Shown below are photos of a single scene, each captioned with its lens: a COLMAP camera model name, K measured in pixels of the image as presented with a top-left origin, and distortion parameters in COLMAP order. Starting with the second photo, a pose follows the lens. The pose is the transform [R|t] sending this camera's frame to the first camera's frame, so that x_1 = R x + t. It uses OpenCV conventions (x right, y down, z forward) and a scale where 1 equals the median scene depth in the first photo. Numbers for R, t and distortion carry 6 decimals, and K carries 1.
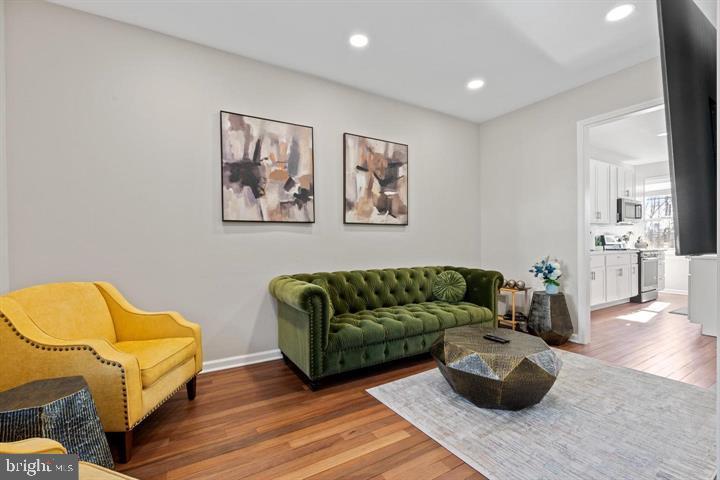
lens RADIAL K [[322.6, 0, 360.2], [0, 322.6, 235.2], [0, 0, 1]] dist [-0.002722, -0.000010]
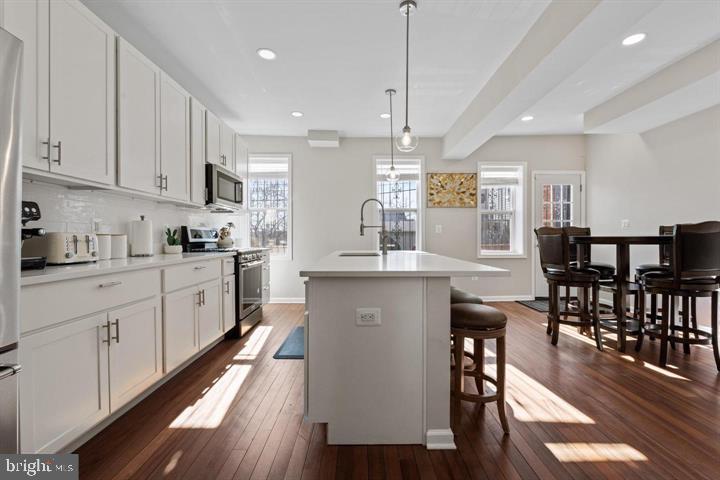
lens RADIAL K [[315.4, 0, 361.9], [0, 315.4, 239.6], [0, 0, 1]] dist [-0.004604, -0.000122]
pose [[0.511557, -0.008392, 0.859208, 0.479725], [-0.009285, 0.999840, 0.015294, 0.012937], [-0.859199, -0.015802, 0.511397, 0.496848]]
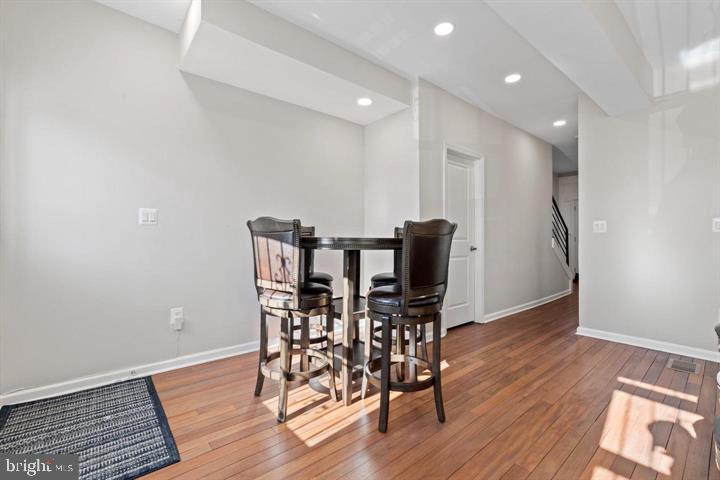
lens RADIAL K [[315.4, 0, 361.9], [0, 315.4, 239.6], [0, 0, 1]] dist [-0.004604, -0.000122]
pose [[-0.986550, 0.000188, -0.163457, 1.258249], [0.001441, 0.999970, -0.007547, 0.015208], [0.163451, -0.007681, -0.986522, 0.795173]]
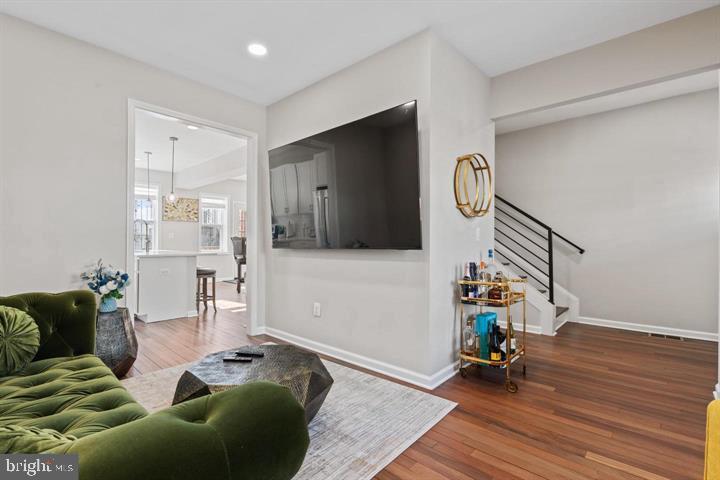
lens RADIAL K [[338.6, 0, 358.3], [0, 338.6, 237.4], [0, 0, 1]] dist [-0.002936, -0.000165]
pose [[-0.277486, 0.007350, 0.960702, -0.196065], [-0.016016, 0.999796, -0.012276, 0.006984], [-0.960596, -0.018793, -0.277312, 0.413599]]
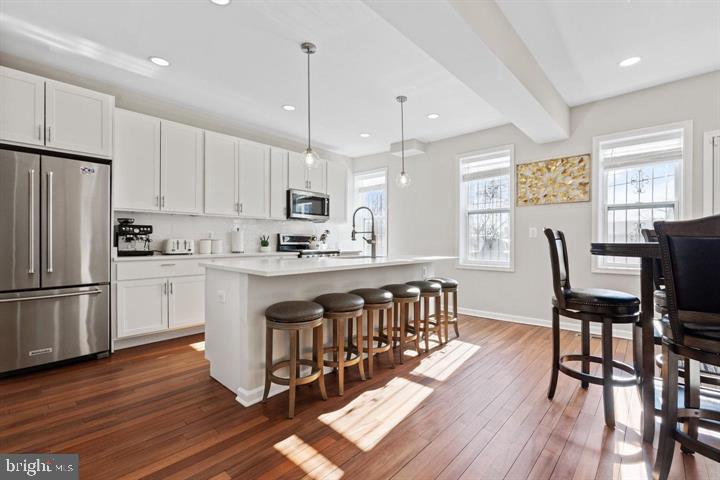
lens RADIAL K [[317.5, 0, 359.2], [0, 317.5, 241.5], [0, 0, 1]] dist [-0.001410, 0.000077]
pose [[0.961355, 0.001494, 0.275307, 0.788436], [-0.005557, 0.999887, 0.013978, 0.007531], [-0.275255, -0.014967, 0.961255, 0.179994]]
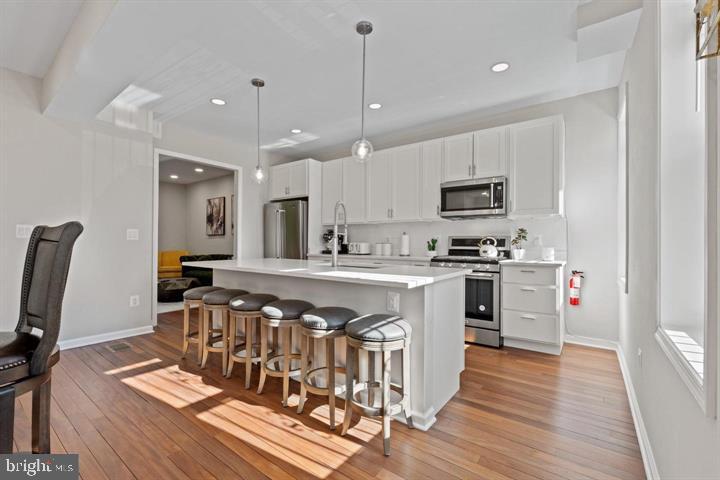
lens RADIAL K [[315.4, 0, 361.9], [0, 315.4, 239.6], [0, 0, 1]] dist [-0.004604, -0.000122]
pose [[0.371731, -0.001856, -0.928338, 1.426990], [0.012060, 0.999923, 0.002830, 0.003182], [0.928262, -0.012248, 0.371725, 0.611374]]
